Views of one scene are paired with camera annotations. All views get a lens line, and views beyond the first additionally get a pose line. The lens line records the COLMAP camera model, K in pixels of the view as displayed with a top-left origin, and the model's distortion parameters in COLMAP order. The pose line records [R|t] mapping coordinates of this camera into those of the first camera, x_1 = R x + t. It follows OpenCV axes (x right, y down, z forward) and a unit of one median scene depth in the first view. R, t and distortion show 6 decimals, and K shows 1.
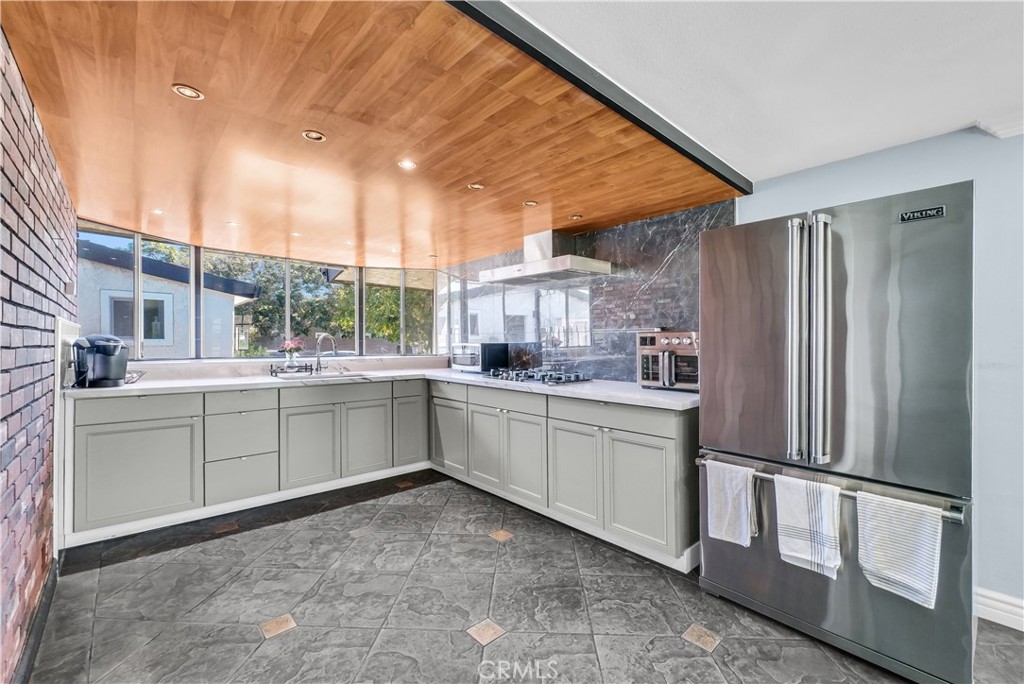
lens RADIAL K [[415.9, 0, 513.9], [0, 415.9, 340.4], [0, 0, 1]] dist [-0.003101, 0.000415]
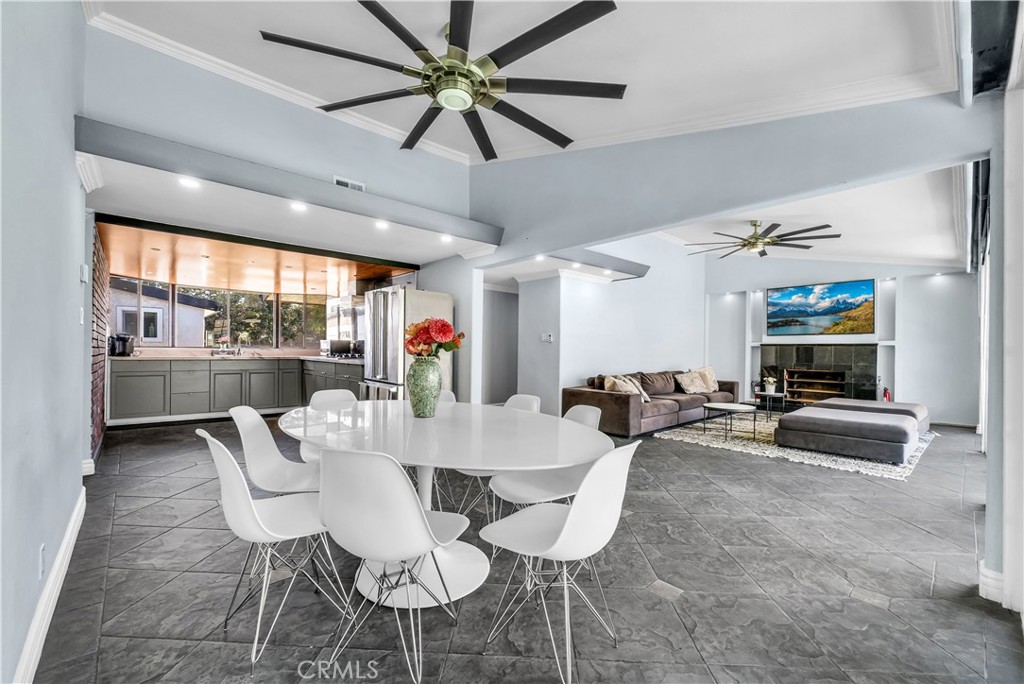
lens RADIAL K [[415.9, 0, 509.8], [0, 415.9, 346.9], [0, 0, 1]] dist [-0.003101, 0.000415]
pose [[0.999935, 0.007877, -0.008236, 0.549474], [-0.007904, 0.999964, -0.003172, 0.029521], [0.008211, 0.003237, 0.999961, -0.604810]]
